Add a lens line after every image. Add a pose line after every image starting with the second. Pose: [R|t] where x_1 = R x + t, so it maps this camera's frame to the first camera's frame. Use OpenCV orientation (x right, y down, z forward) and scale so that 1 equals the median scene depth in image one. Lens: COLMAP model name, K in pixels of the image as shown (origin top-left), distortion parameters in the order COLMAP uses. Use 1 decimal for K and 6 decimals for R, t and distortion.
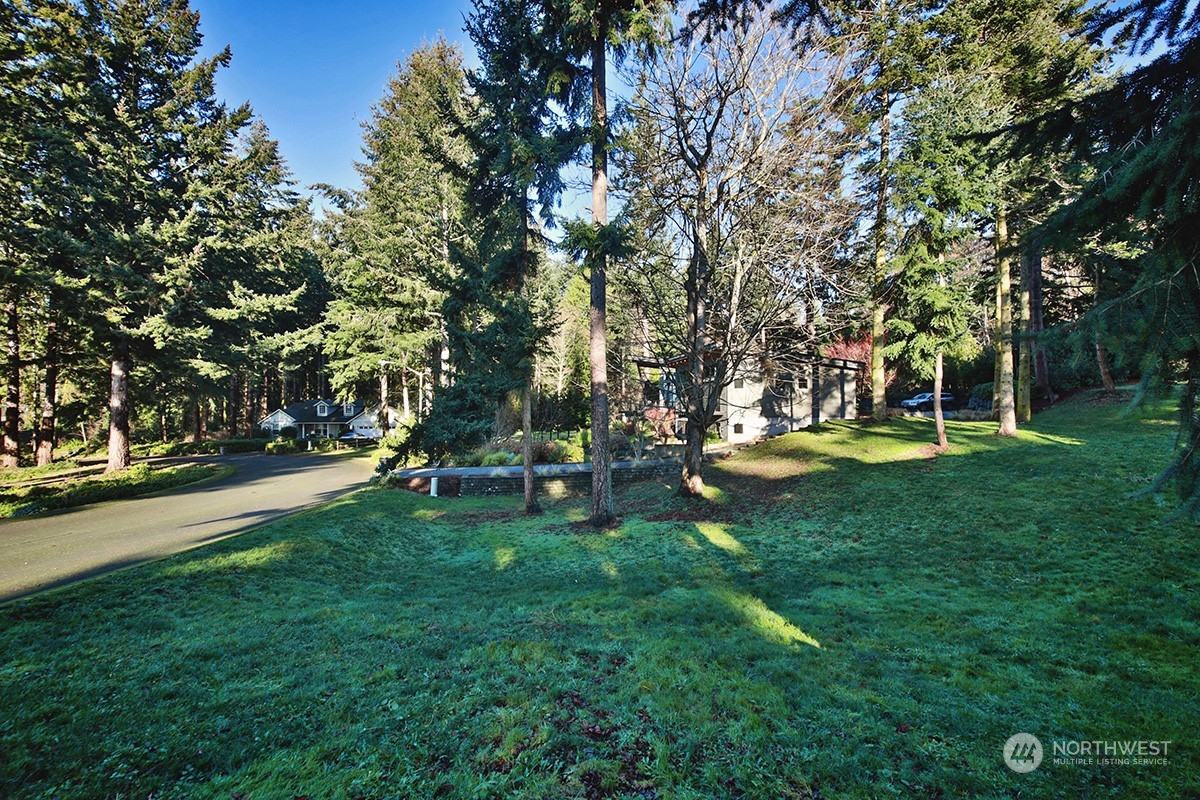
lens RADIAL K [[531.8, 0, 600.2], [0, 531.8, 400.7], [0, 0, 1]] dist [-0.002424, -0.000214]
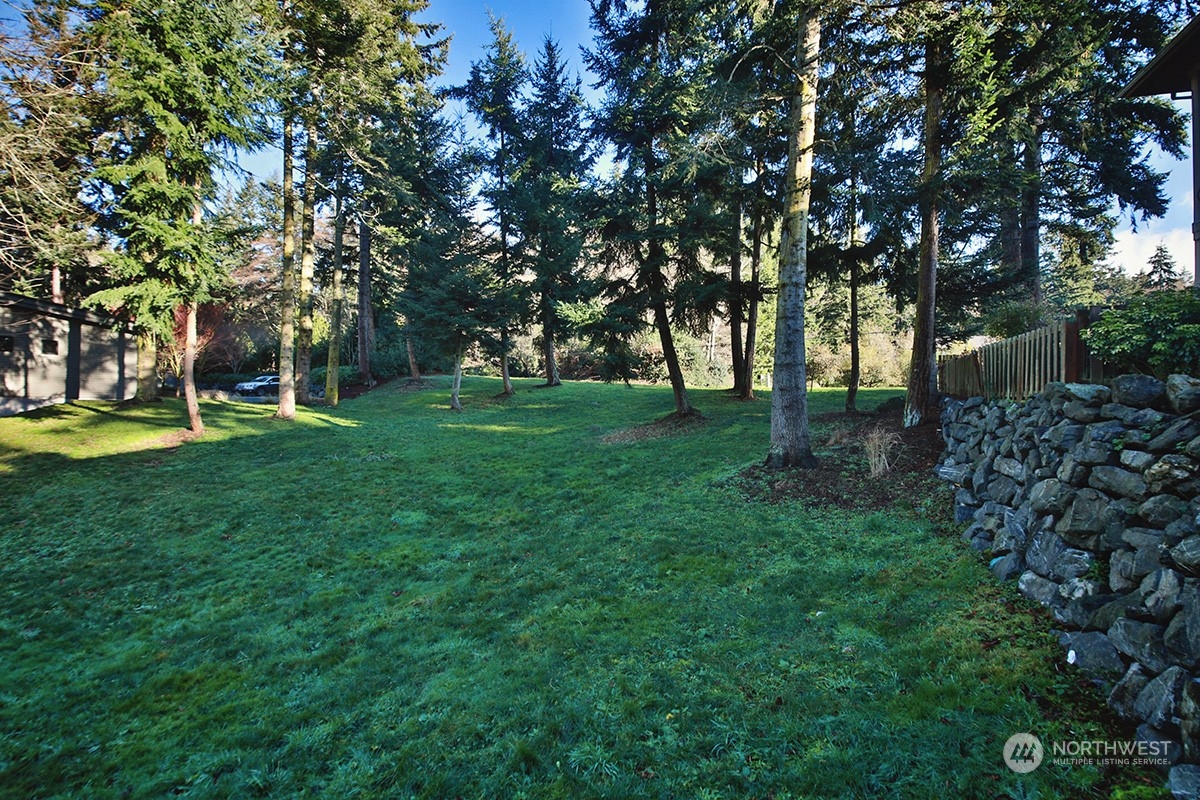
lens RADIAL K [[553.3, 0, 599.1], [0, 553.3, 403.4], [0, 0, 1]] dist [-0.000566, -0.000177]
pose [[0.571234, 0.019578, 0.820554, 0.279332], [-0.033439, 0.999441, -0.000567, 0.021787], [-0.820106, -0.027114, 0.571569, 0.038273]]
